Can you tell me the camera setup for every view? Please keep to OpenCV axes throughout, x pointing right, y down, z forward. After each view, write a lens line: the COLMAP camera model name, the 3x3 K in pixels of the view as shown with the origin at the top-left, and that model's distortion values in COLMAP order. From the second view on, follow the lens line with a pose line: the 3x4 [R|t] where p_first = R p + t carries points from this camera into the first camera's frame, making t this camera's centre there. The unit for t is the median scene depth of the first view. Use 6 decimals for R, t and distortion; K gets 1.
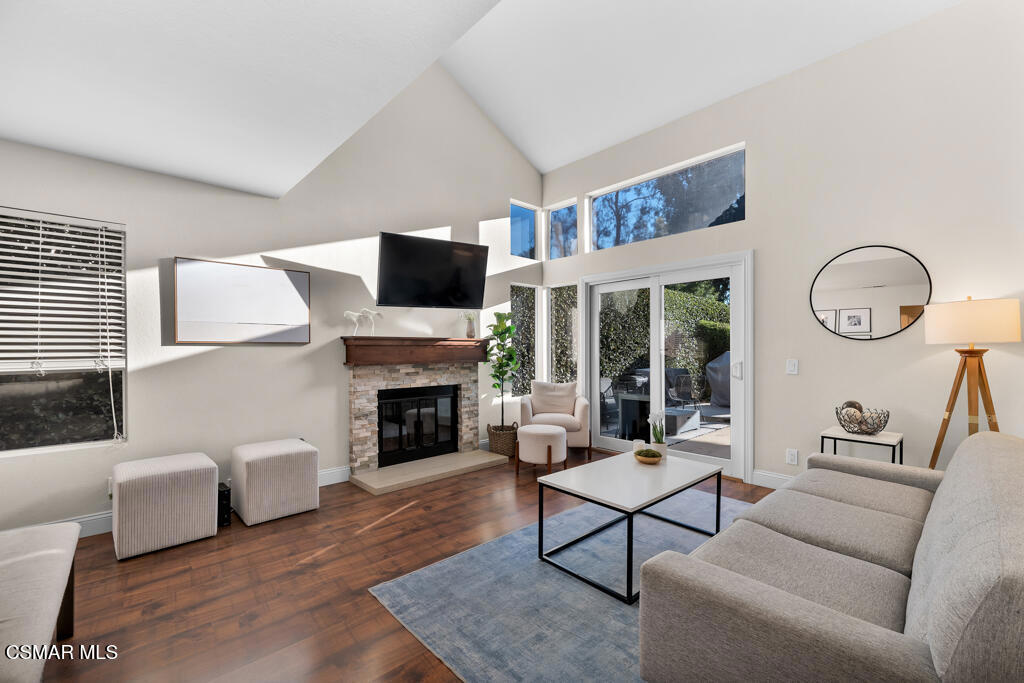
lens RADIAL K [[424.8, 0, 508.7], [0, 424.8, 353.6], [0, 0, 1]] dist [-0.000333, -0.000132]
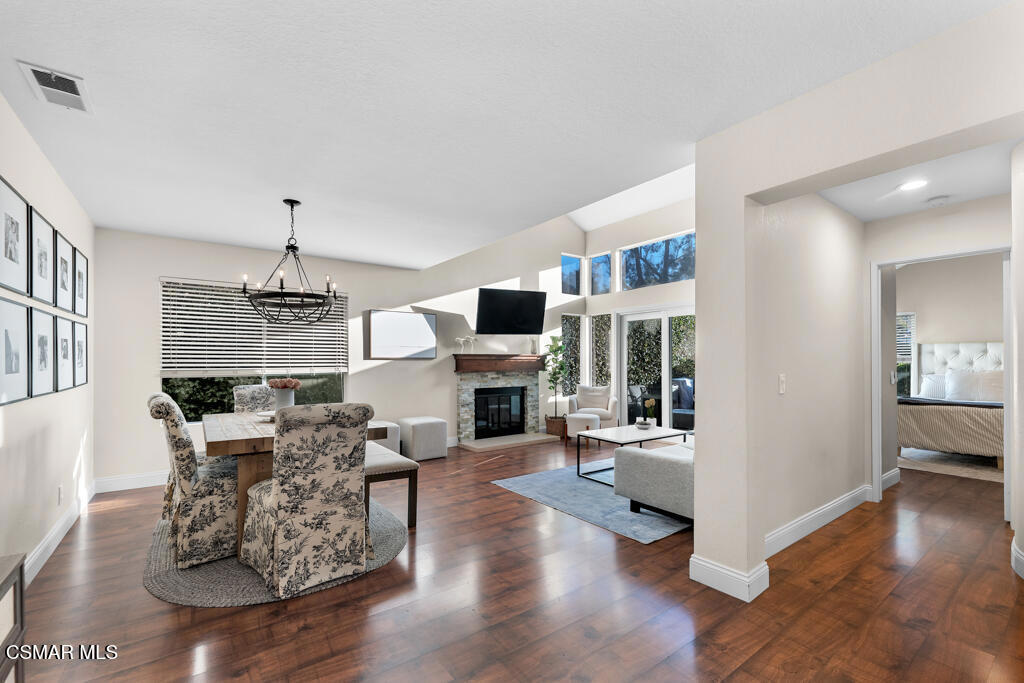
lens RADIAL K [[424.8, 0, 508.7], [0, 424.8, 353.6], [0, 0, 1]] dist [-0.000333, -0.000132]
pose [[0.992879, 0.000057, -0.119123, -0.002215], [-0.003252, 0.999640, -0.026632, 0.000089], [0.119079, 0.026830, 0.992522, -0.439807]]
